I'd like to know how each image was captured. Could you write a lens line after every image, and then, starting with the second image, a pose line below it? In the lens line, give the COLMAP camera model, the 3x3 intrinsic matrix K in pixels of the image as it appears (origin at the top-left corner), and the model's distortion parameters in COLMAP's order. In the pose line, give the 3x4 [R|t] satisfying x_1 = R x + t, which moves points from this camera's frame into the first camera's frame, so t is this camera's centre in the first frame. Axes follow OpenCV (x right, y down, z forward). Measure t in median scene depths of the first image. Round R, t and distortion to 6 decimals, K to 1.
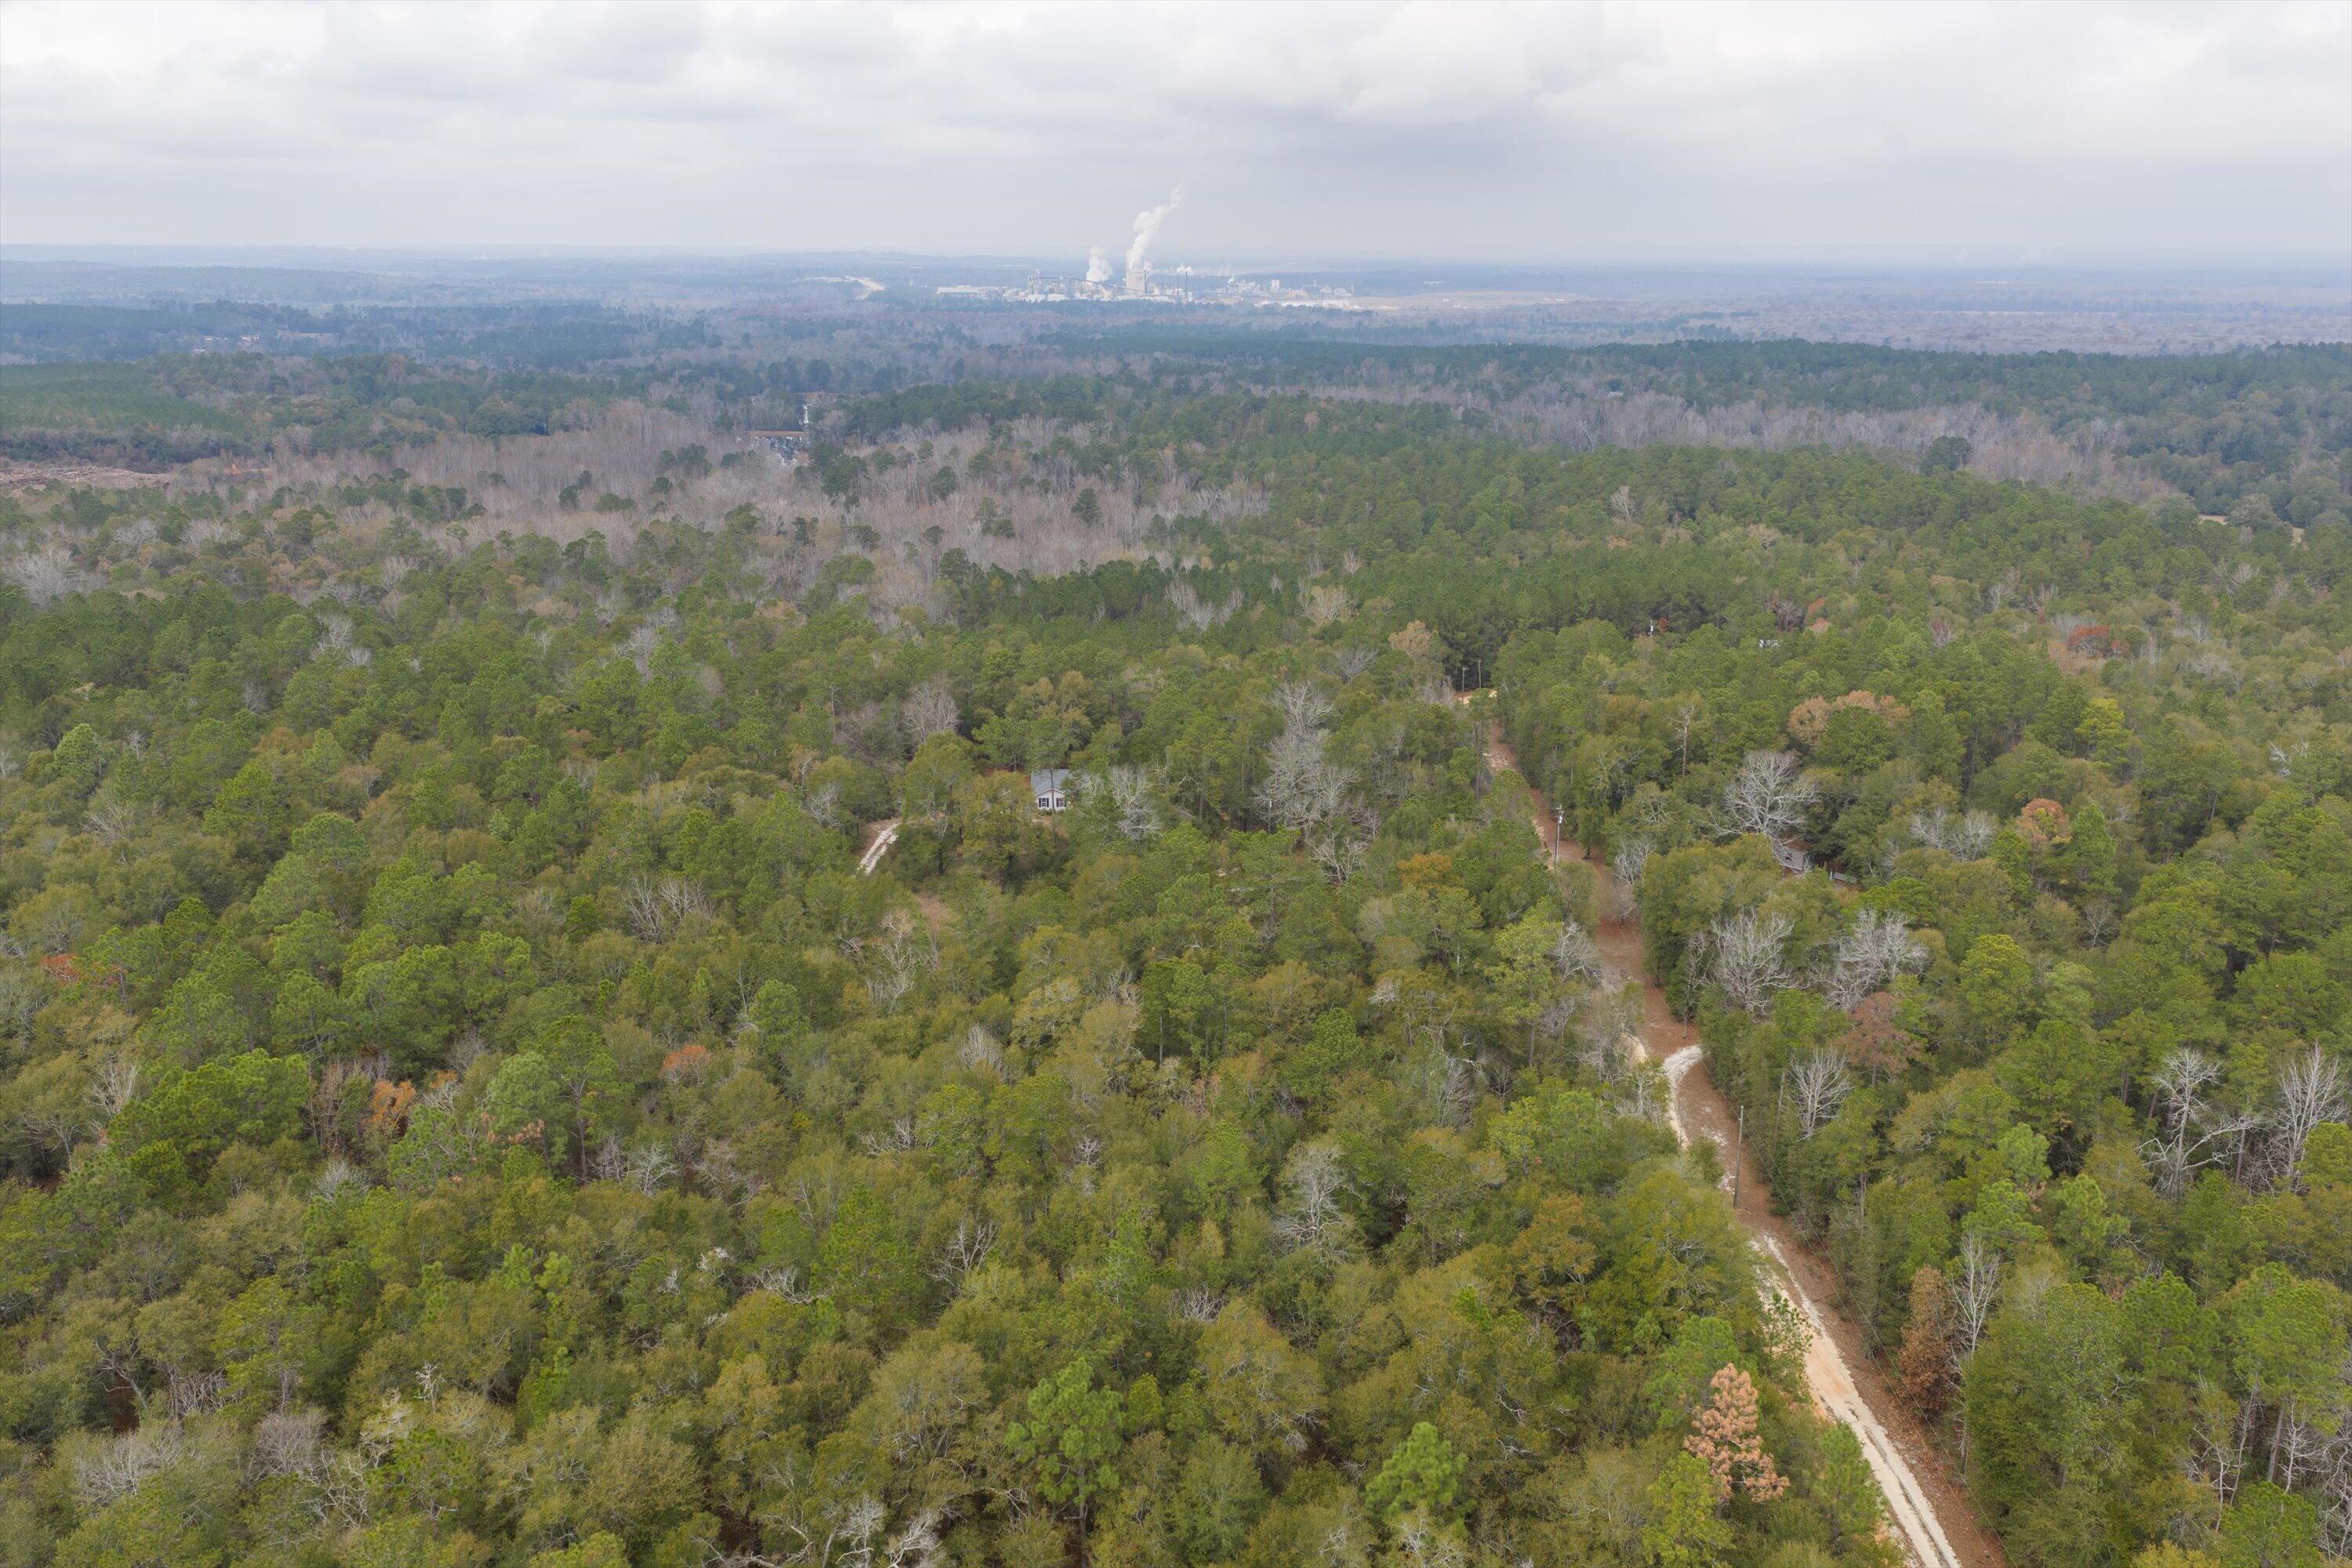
lens RADIAL K [[1948.8, 0, 1181.7], [0, 1948.8, 791.3], [0, 0, 1]] dist [0.016919, -0.030478]
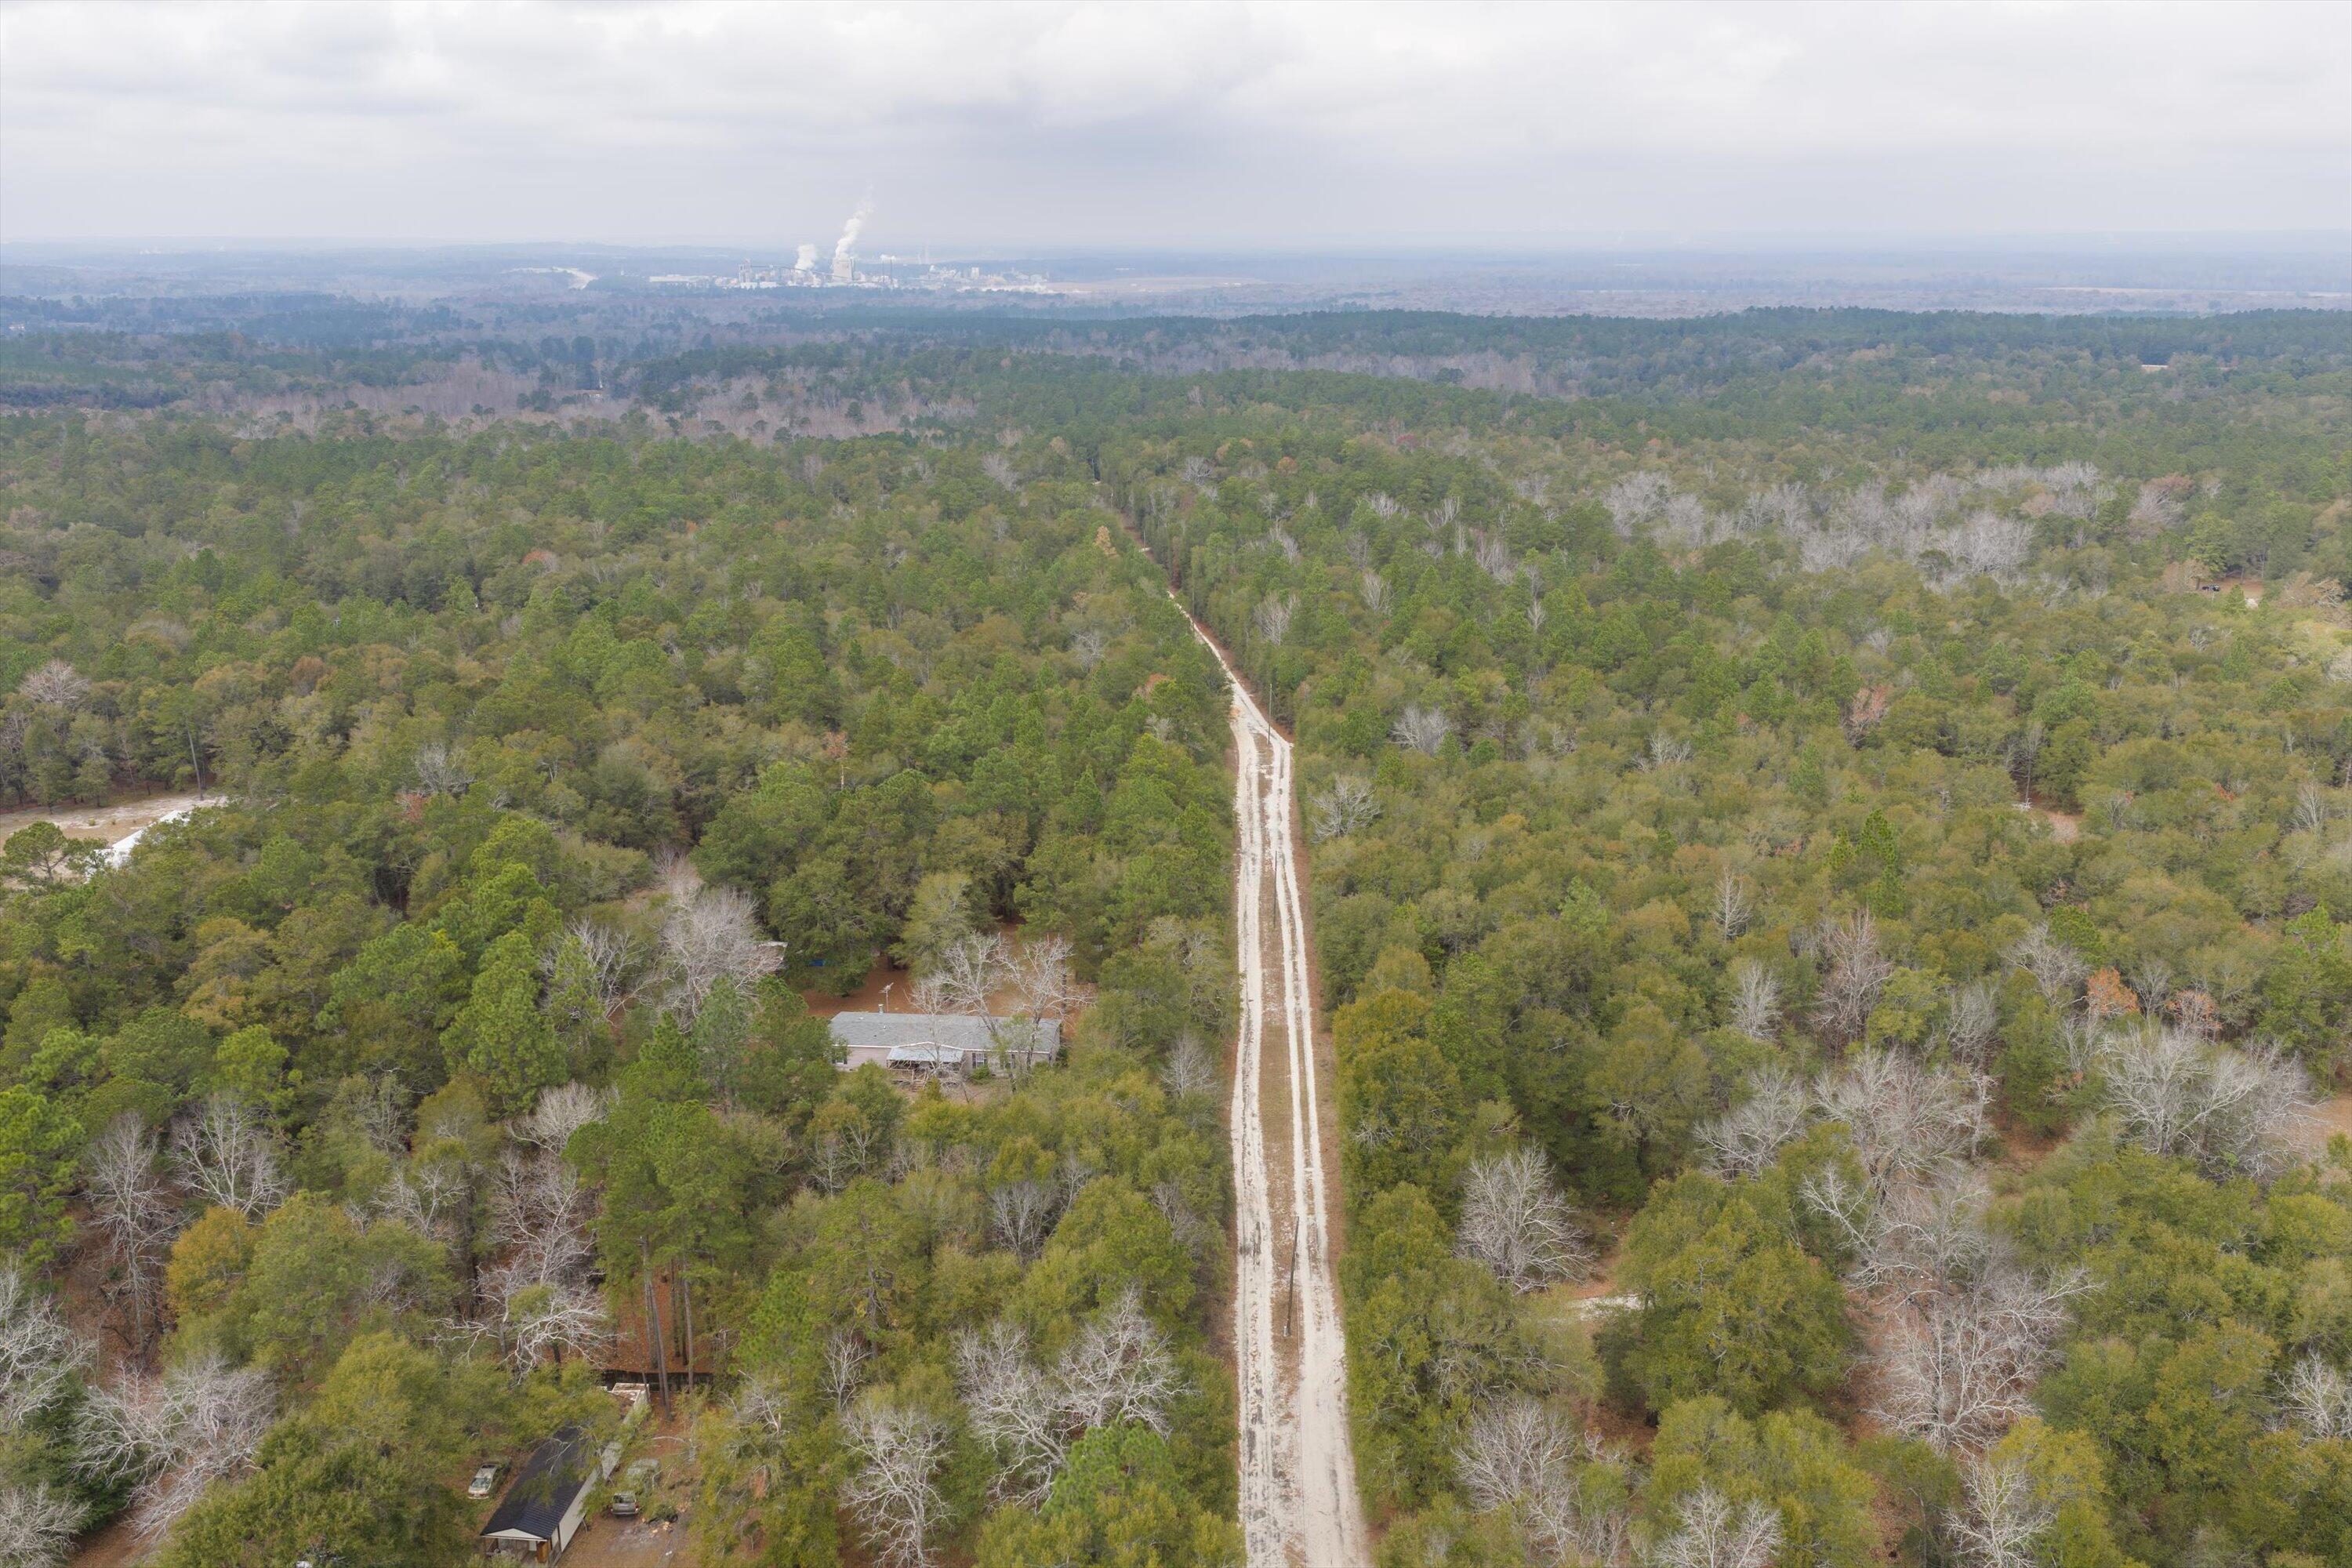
lens RADIAL K [[1948.8, 0, 1181.7], [0, 1948.8, 786.8], [0, 0, 1]] dist [0.016919, -0.030478]
pose [[0.988979, -0.044939, 0.141071, -0.021537], [0.044448, 0.998990, 0.006632, 0.123107], [-0.141226, -0.000289, 0.989977, -0.449142]]
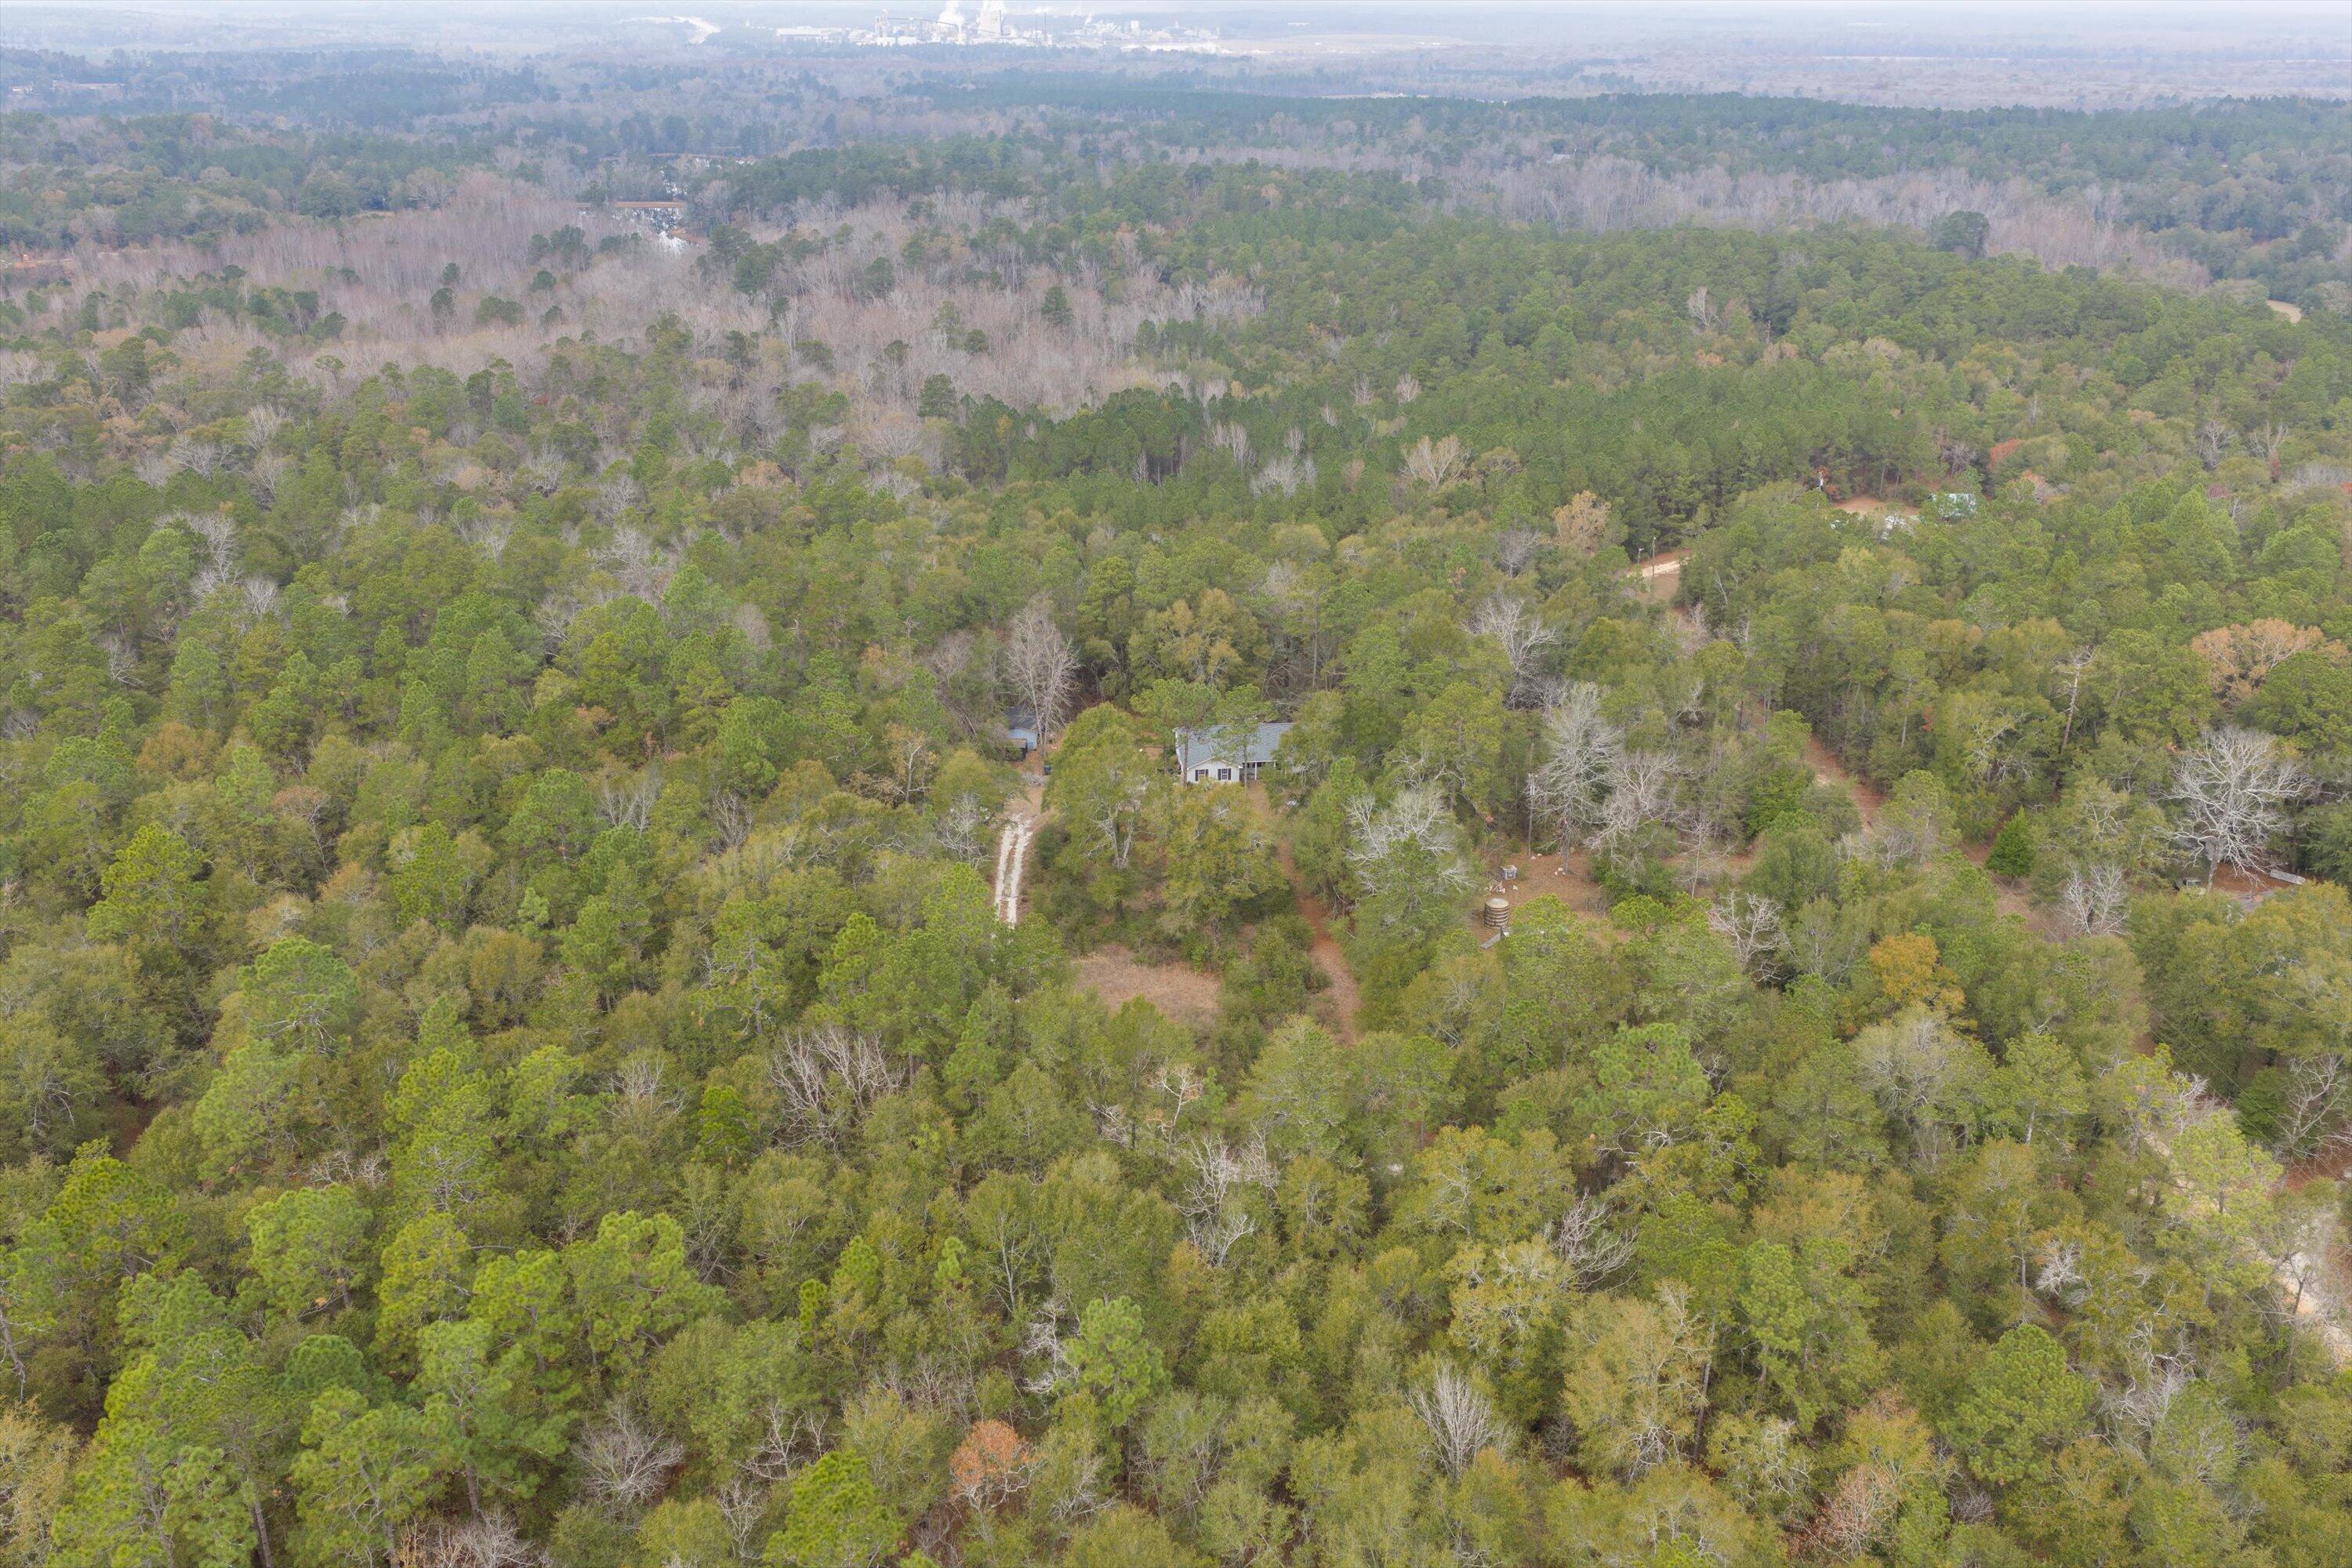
lens RADIAL K [[1948.8, 0, 1180.7], [0, 1948.8, 792.1], [0, 0, 1]] dist [0.016919, -0.030478]
pose [[0.997104, -0.026911, 0.071131, -0.053581], [0.018136, 0.992457, 0.121247, -0.032310], [-0.073857, -0.119606, 0.990070, 0.097013]]
